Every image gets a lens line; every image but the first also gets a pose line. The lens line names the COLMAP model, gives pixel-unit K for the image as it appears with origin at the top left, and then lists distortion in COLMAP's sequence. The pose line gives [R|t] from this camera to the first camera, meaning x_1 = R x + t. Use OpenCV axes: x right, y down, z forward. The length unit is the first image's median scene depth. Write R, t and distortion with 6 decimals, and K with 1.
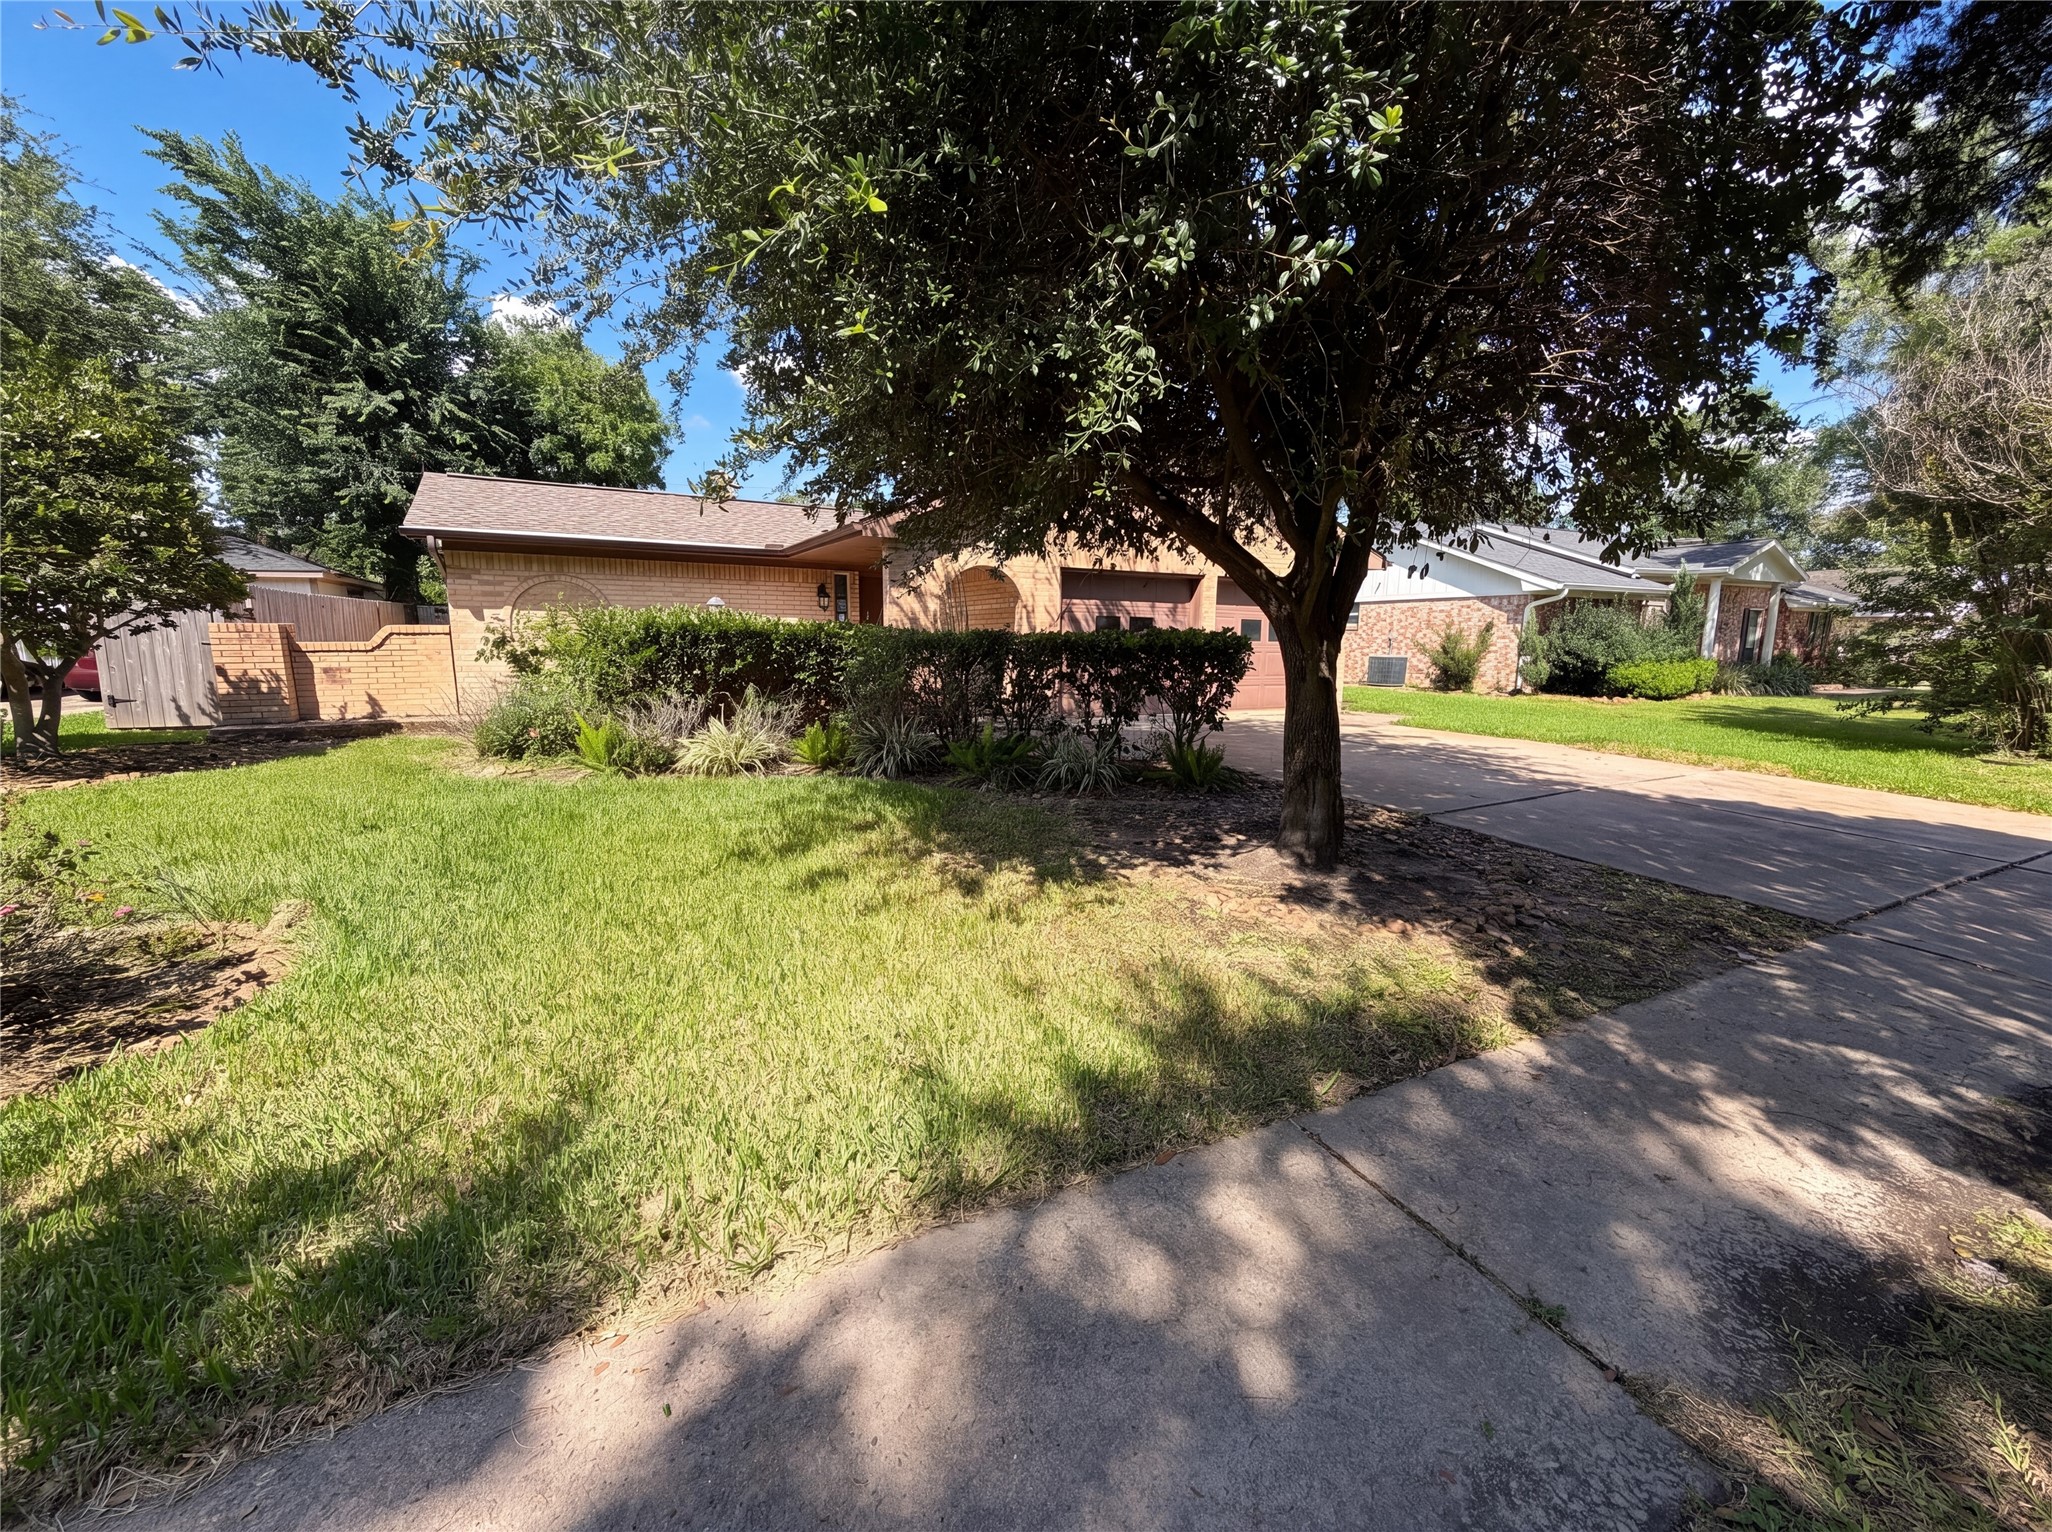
lens RADIAL K [[831.2, 0, 1028.5], [0, 831.2, 768.6], [0, 0, 1]] dist [-0.000764, 0.000932]
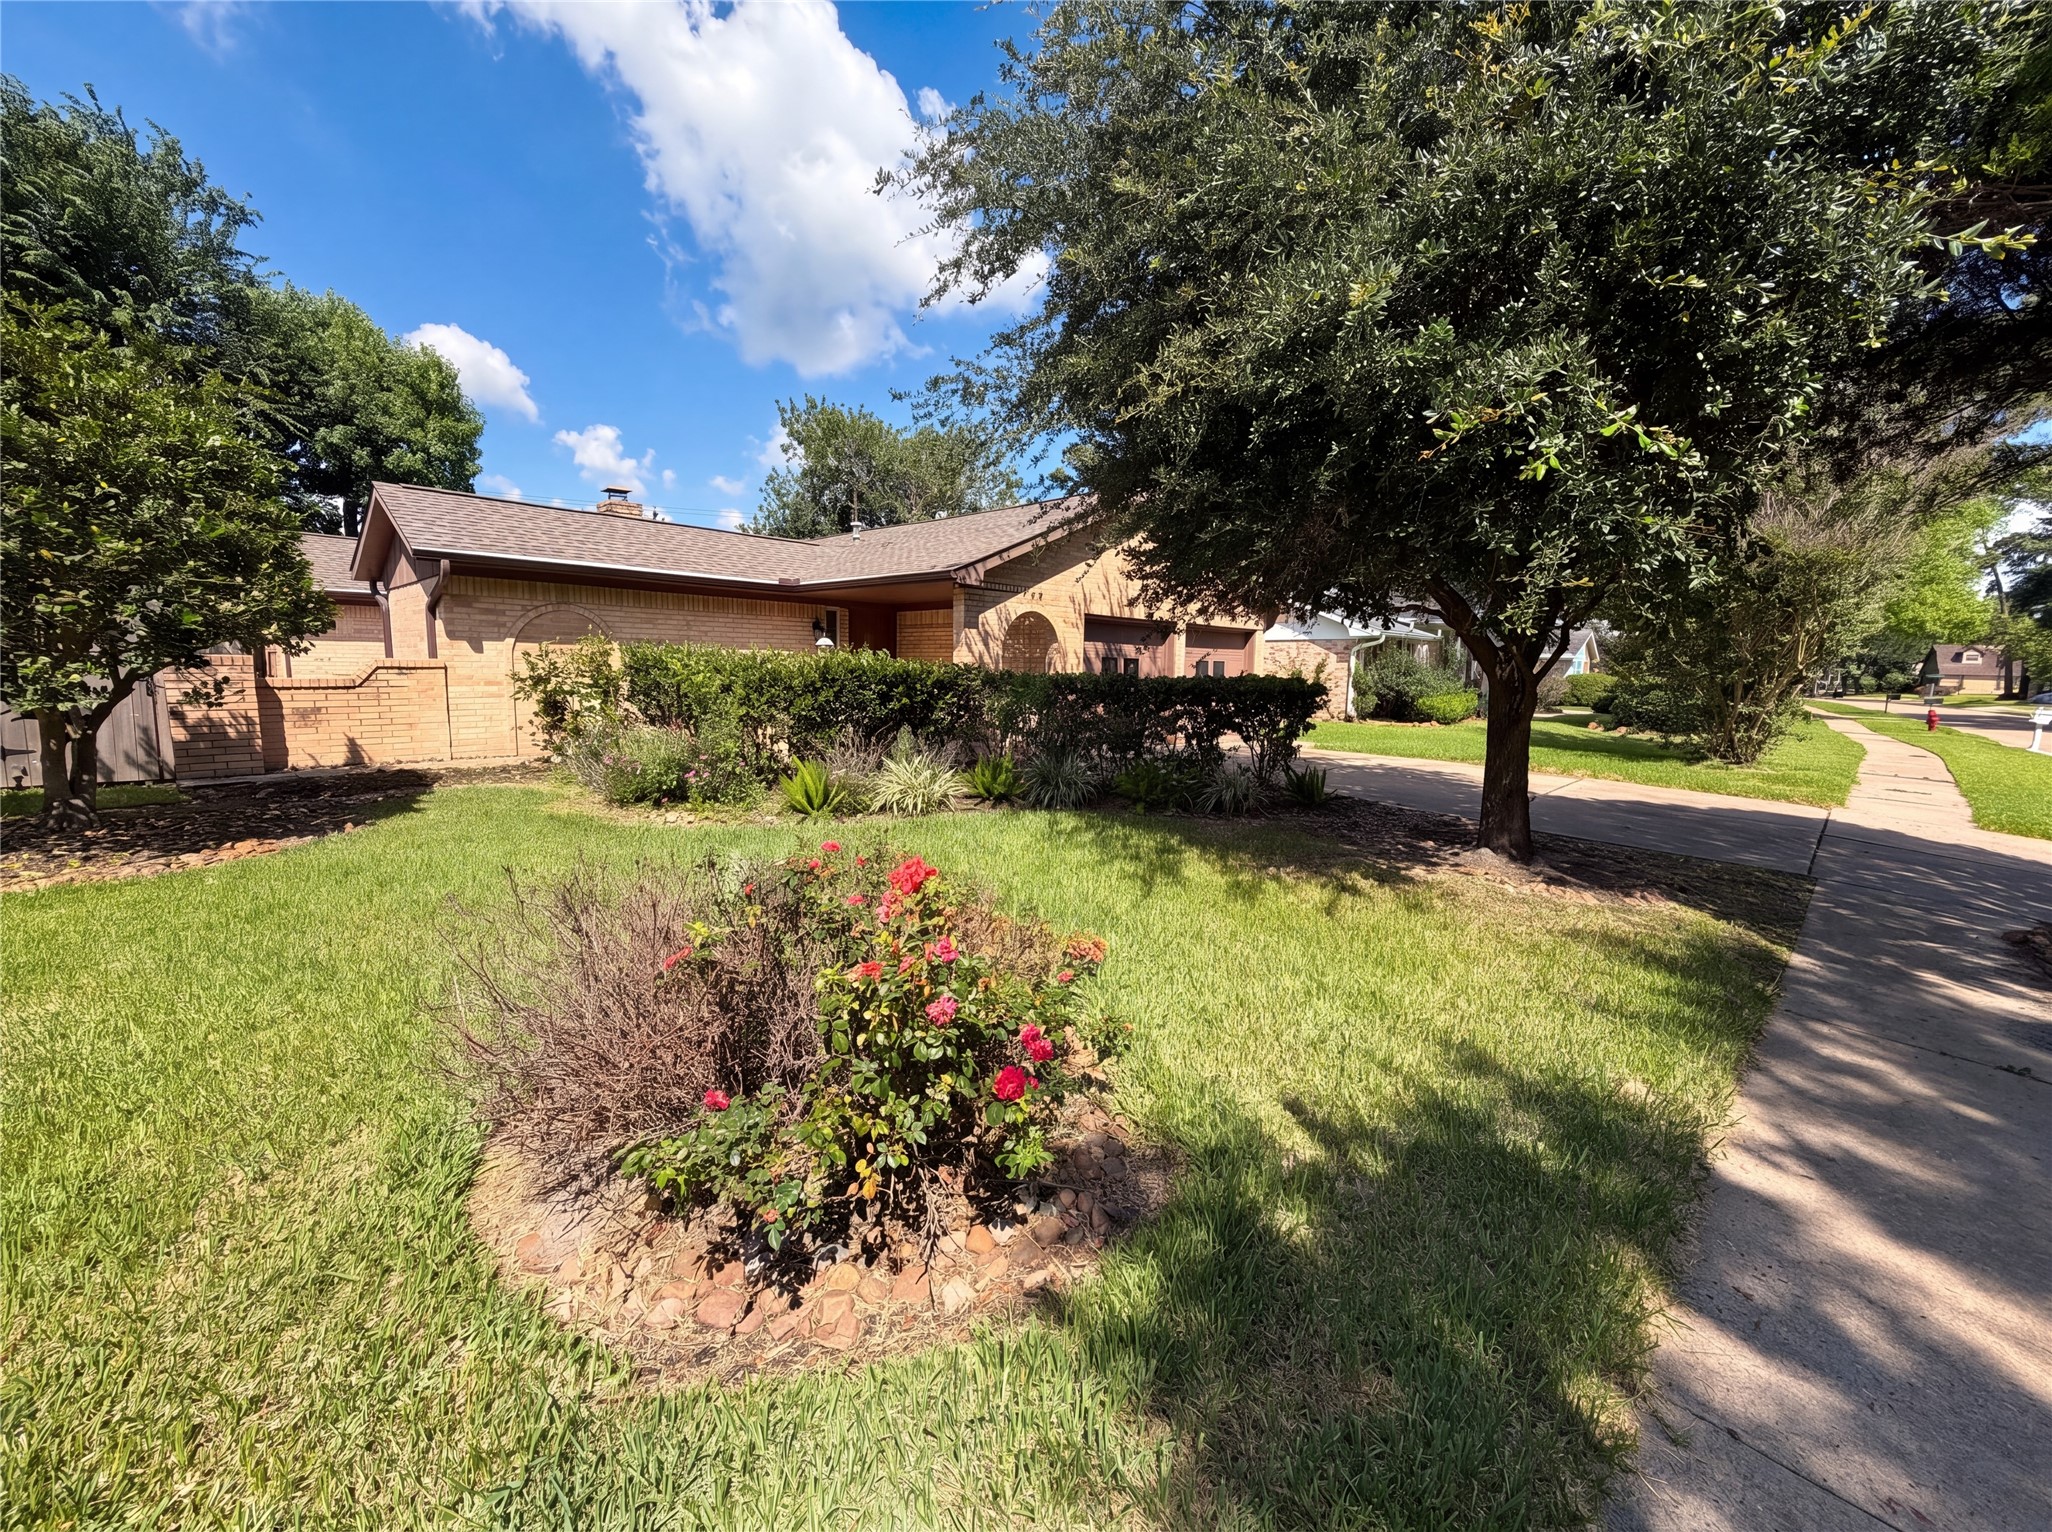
lens RADIAL K [[831.2, 0, 1015.5], [0, 831.2, 765.3], [0, 0, 1]] dist [-0.000764, 0.000932]
pose [[0.952626, -0.025398, 0.303082, -0.403922], [0.034089, 0.999144, -0.023419, -0.017179], [-0.302228, 0.032641, 0.952677, -0.029700]]
